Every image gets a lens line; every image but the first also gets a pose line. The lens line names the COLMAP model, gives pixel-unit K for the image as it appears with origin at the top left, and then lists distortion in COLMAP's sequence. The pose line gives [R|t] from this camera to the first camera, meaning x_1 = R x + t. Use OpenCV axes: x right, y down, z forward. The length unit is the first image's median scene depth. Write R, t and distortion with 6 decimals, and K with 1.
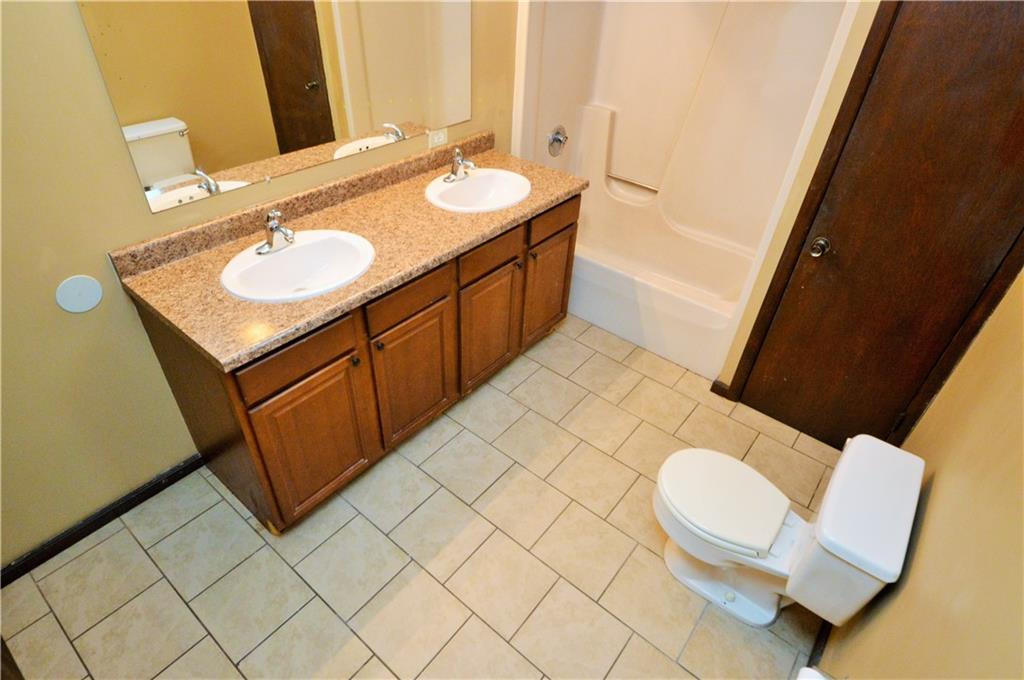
lens RADIAL K [[553.0, 0, 512.6], [0, 553.0, 338.0], [0, 0, 1]] dist [0.029372, -0.038086]
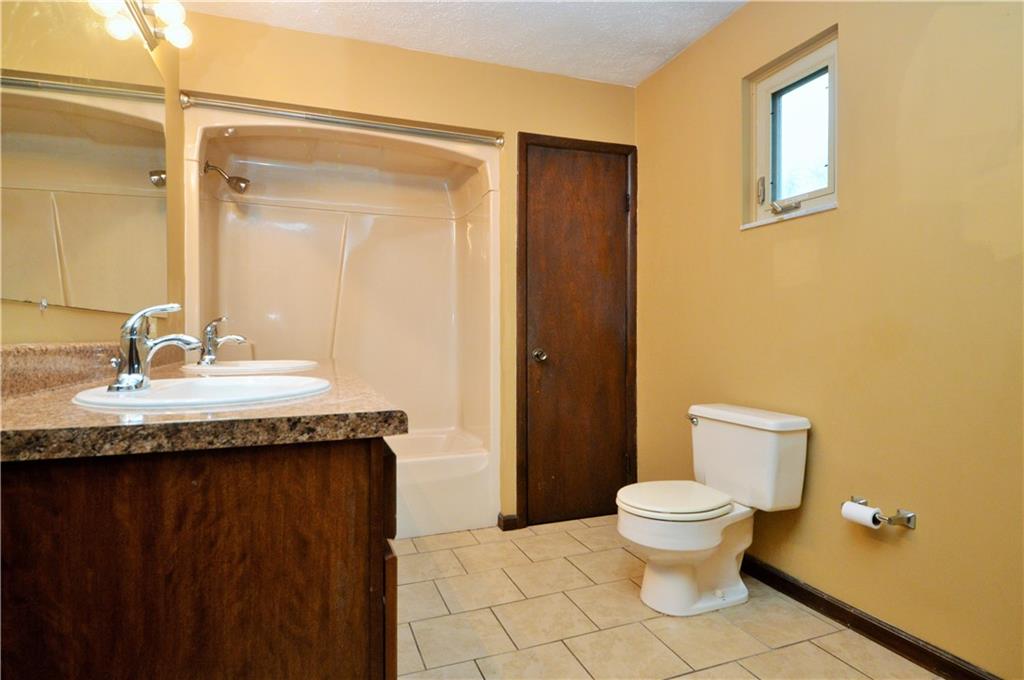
lens RADIAL K [[553.0, 0, 512.8], [0, 553.0, 337.4], [0, 0, 1]] dist [0.029372, -0.038086]
pose [[0.505229, -0.055474, 0.861200, -0.579140], [0.548820, 0.790783, -0.271031, 0.119504], [-0.665988, 0.609577, 0.429972, 0.413436]]
